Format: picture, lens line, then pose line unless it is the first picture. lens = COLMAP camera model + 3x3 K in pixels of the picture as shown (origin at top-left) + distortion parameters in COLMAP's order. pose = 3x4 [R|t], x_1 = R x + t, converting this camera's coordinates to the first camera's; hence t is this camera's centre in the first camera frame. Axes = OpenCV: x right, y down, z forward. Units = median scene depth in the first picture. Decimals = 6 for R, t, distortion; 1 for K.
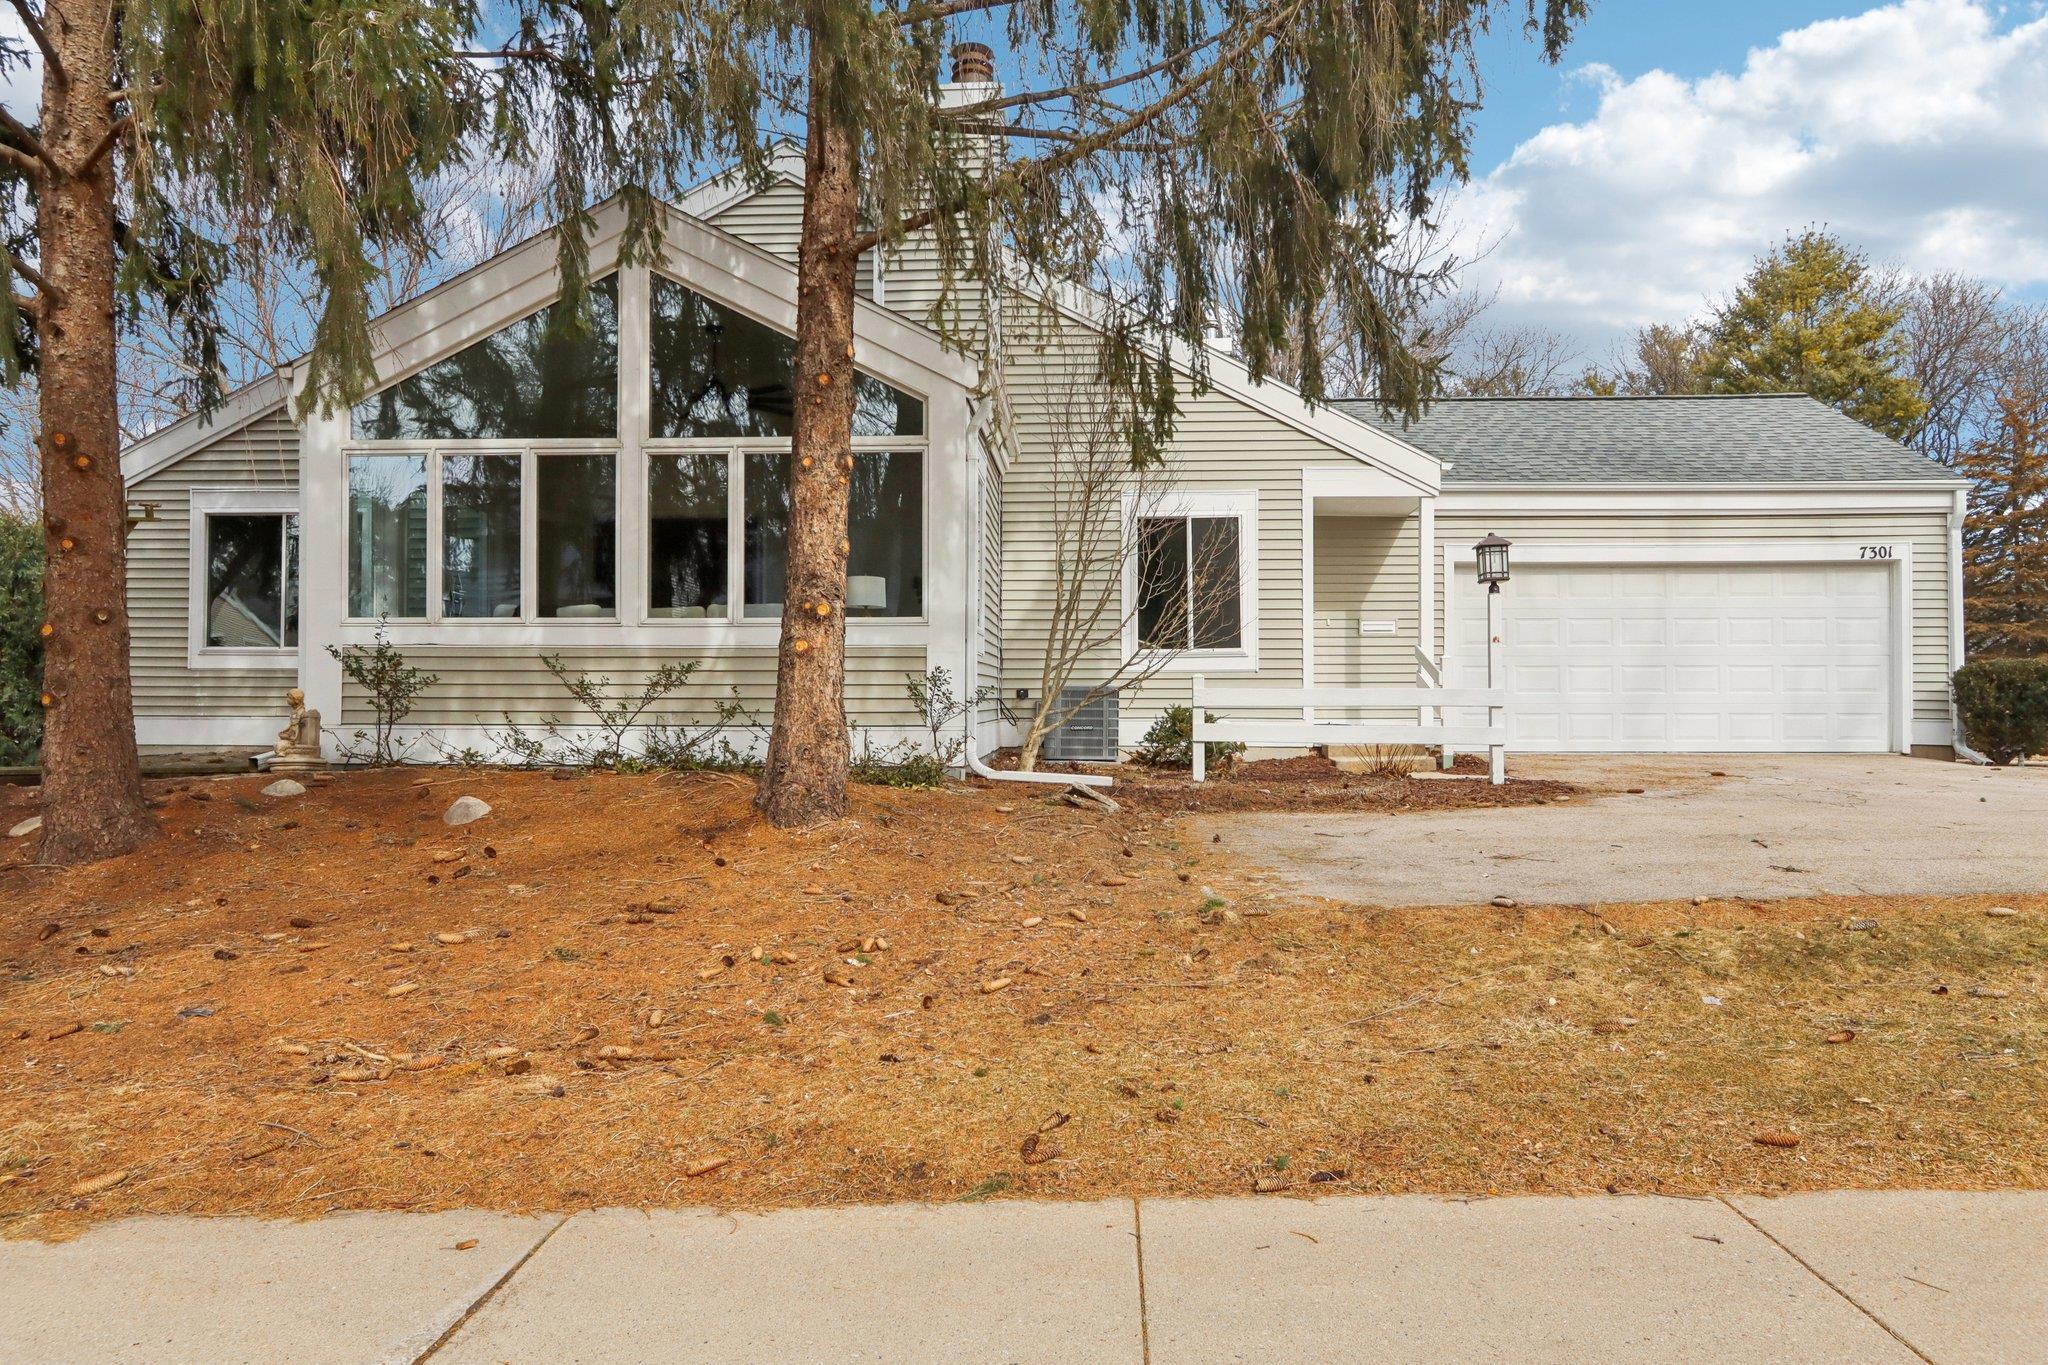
lens RADIAL K [[1395.7, 0, 1024.0], [0, 1395.7, 682.5], [0, 0, 1]] dist [0.000276, 0.000690]
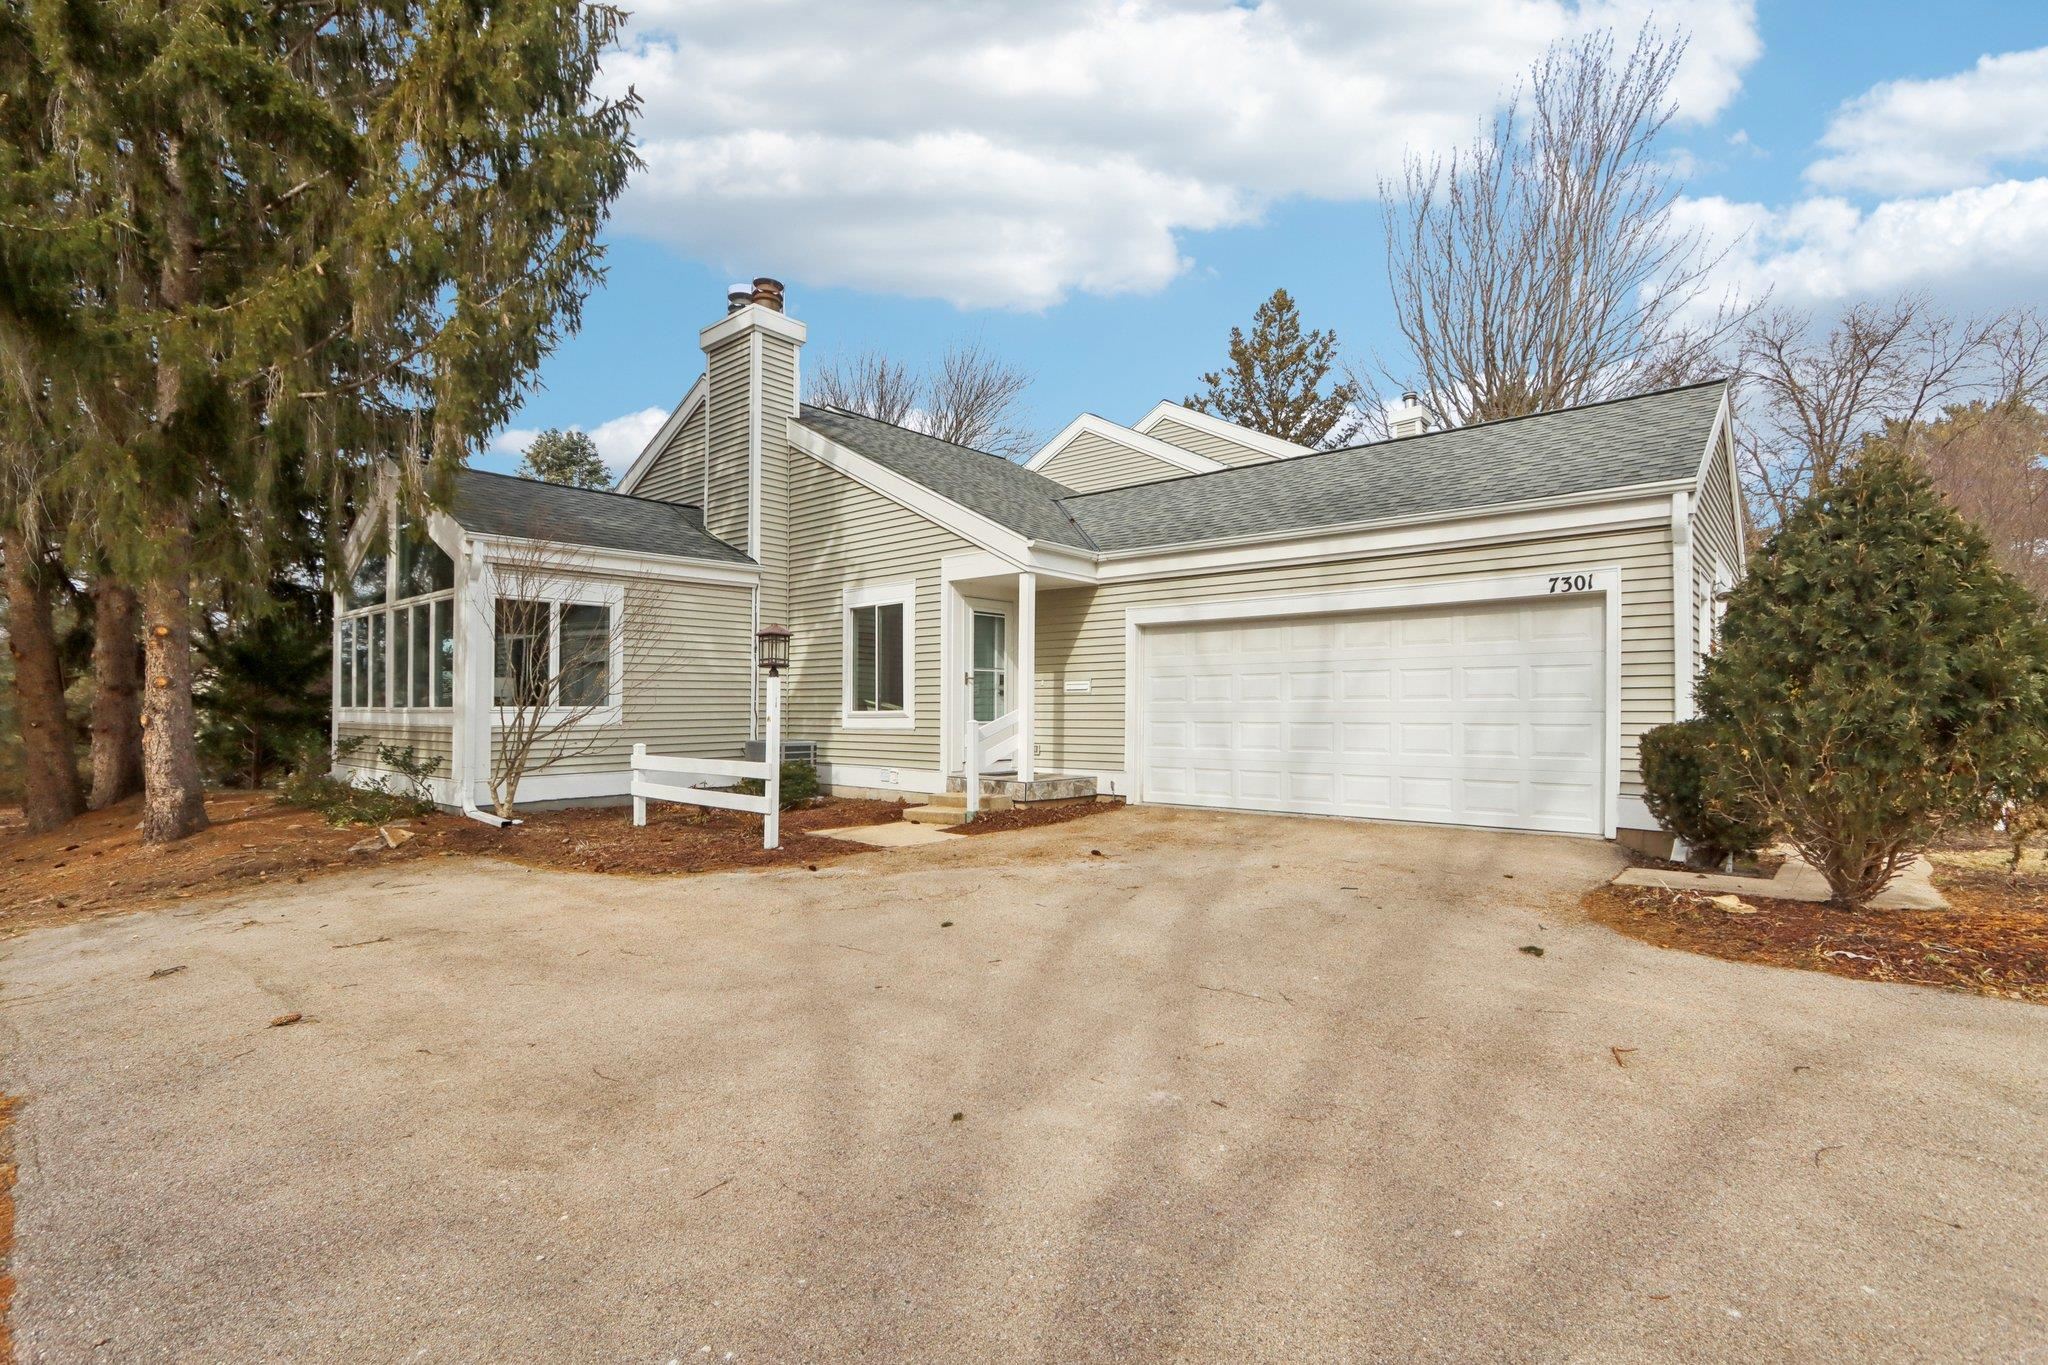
lens RADIAL K [[963.4, 0, 1026.0], [0, 963.4, 673.3], [0, 0, 1]] dist [0.000920, -0.007290]
pose [[0.782646, -0.024739, -0.621976, 0.708172], [0.012020, 0.999624, -0.024635, -0.032025], [0.622351, 0.011804, 0.782649, 0.375196]]
